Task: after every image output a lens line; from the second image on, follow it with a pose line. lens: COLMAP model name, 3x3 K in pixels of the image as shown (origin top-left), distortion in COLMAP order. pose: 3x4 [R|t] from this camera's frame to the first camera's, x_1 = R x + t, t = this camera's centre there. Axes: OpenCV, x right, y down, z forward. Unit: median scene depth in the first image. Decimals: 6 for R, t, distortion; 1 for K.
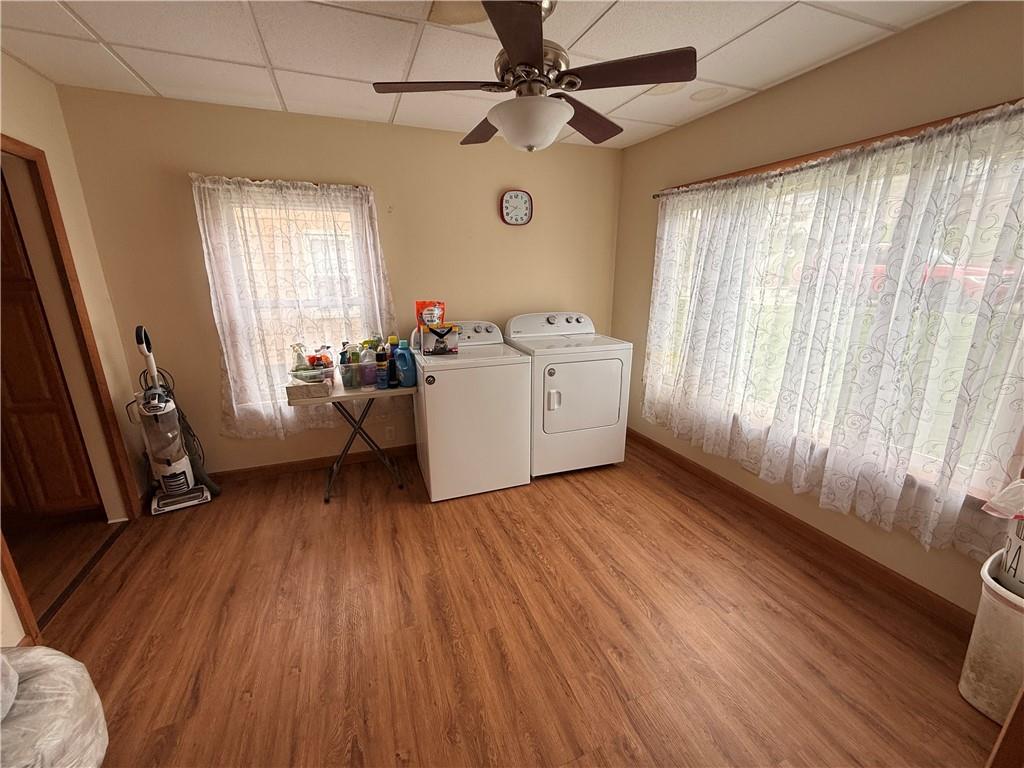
lens RADIAL K [[408.6, 0, 508.4], [0, 408.6, 382.8], [0, 0, 1]] dist [0.000563, 0.000263]
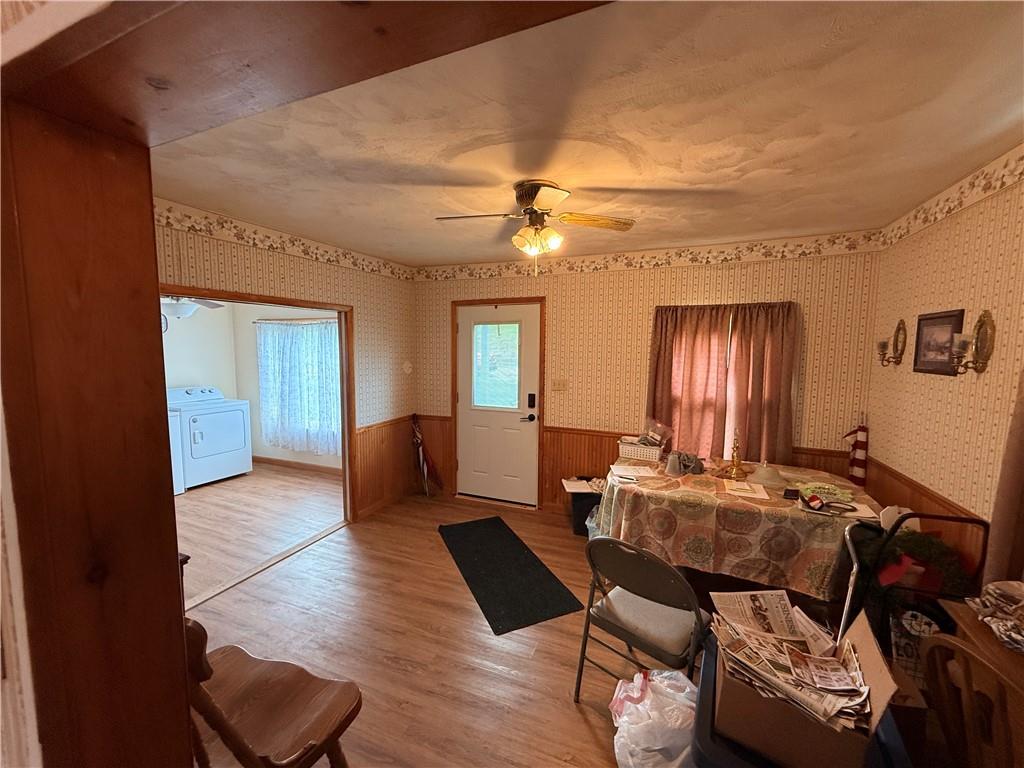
lens RADIAL K [[408.6, 0, 510.1], [0, 408.6, 387.2], [0, 0, 1]] dist [0.000563, 0.000263]
pose [[0.693513, -0.055838, 0.718277, -0.198418], [0.181680, 0.978325, -0.099363, 0.246583], [-0.697159, 0.199407, 0.688626, -1.119321]]
